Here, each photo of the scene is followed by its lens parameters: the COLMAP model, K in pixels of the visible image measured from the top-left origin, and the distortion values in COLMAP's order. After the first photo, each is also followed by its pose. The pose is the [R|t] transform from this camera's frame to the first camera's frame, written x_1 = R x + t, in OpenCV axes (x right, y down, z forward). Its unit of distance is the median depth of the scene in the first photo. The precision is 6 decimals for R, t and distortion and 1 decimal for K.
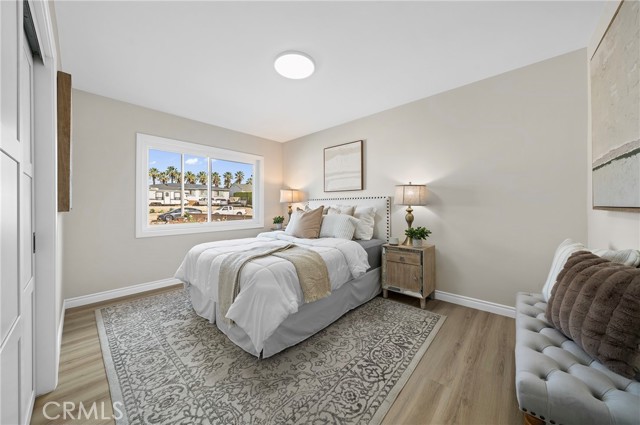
lens RADIAL K [[221.4, 0, 320.0], [0, 221.4, 212.5], [0, 0, 1]] dist [0.000031, 0.000027]
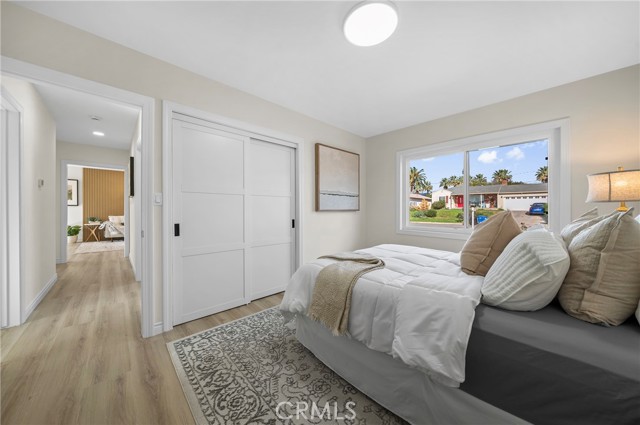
lens RADIAL K [[221.4, 0, 320.0], [0, 221.4, 212.5], [0, 0, 1]] dist [0.000031, 0.000027]
pose [[-0.087654, 0.014968, -0.996038, 0.944980], [-0.028156, 0.999450, 0.017497, -0.037812], [0.995753, 0.029578, -0.087185, 1.258492]]
